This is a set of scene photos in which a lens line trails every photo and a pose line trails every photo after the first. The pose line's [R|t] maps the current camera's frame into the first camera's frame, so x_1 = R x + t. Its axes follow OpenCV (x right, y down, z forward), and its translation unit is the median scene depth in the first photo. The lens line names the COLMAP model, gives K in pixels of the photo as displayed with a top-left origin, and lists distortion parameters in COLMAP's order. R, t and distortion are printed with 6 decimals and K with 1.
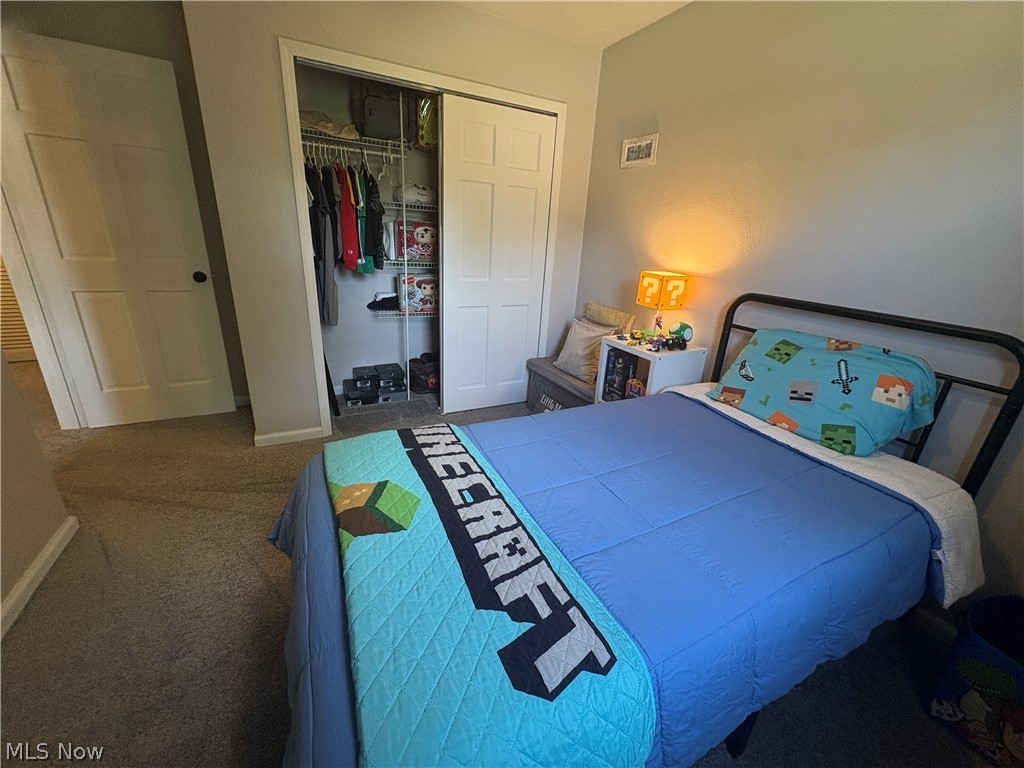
lens RADIAL K [[409.9, 0, 511.6], [0, 409.9, 381.0], [0, 0, 1]] dist [-0.000505, 0.000073]
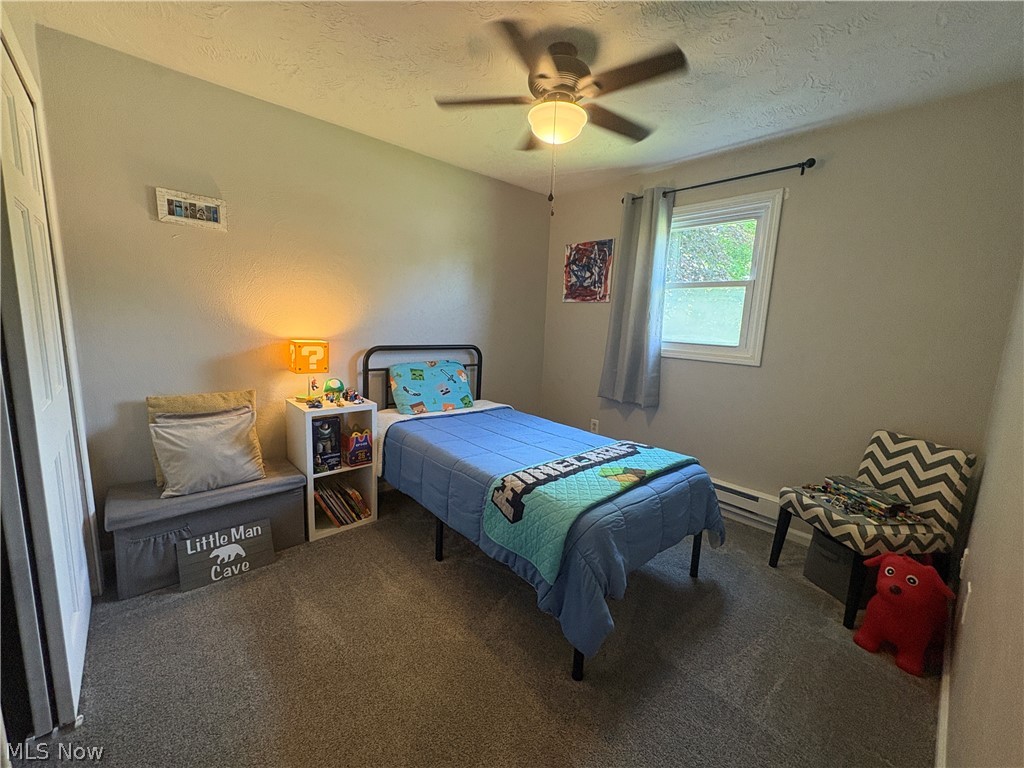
lens RADIAL K [[409.9, 0, 509.6], [0, 409.9, 383.9], [0, 0, 1]] dist [-0.000505, 0.000073]
pose [[-0.256172, -0.213445, 0.942771, -0.984584], [0.276252, 0.918473, 0.283007, -0.384044], [-0.926316, 0.332941, -0.176322, 0.882475]]
